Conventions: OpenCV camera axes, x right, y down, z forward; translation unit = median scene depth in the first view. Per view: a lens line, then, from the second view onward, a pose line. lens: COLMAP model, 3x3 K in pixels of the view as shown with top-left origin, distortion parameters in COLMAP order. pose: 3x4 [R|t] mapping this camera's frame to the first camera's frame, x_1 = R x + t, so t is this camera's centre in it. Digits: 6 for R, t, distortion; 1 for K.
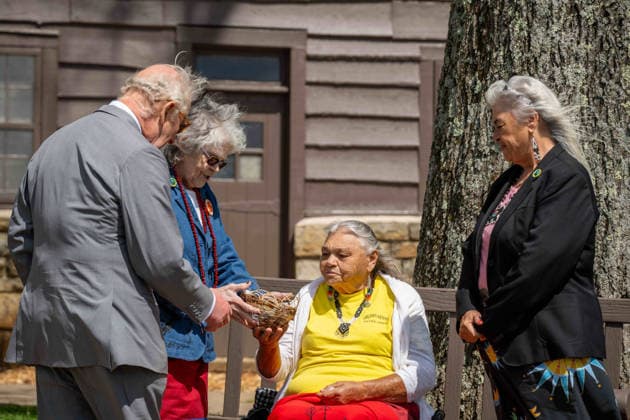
lens RADIAL K [[2248.9, 0, 315.0], [0, 2248.9, 210.0], [0, 0, 1]] dist [0.063966, 3.693061]
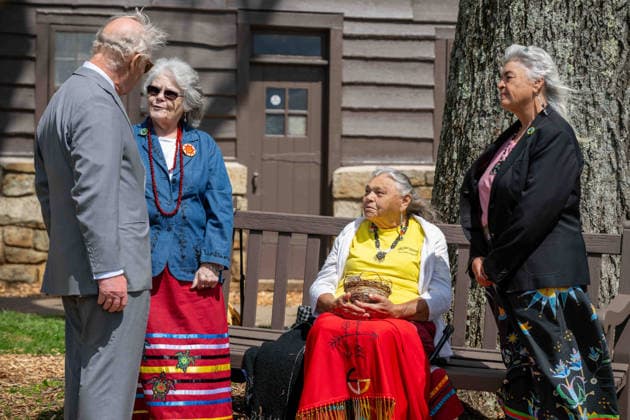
lens RADIAL K [[2248.9, 0, 315.0], [0, 2248.9, 210.0], [0, 0, 1]] dist [0.063966, 3.693061]
pose [[0.999976, 0.004520, -0.005338, -0.011606], [-0.004363, 0.999569, 0.029020, -0.008206], [0.005466, -0.028996, 0.999565, -0.223079]]
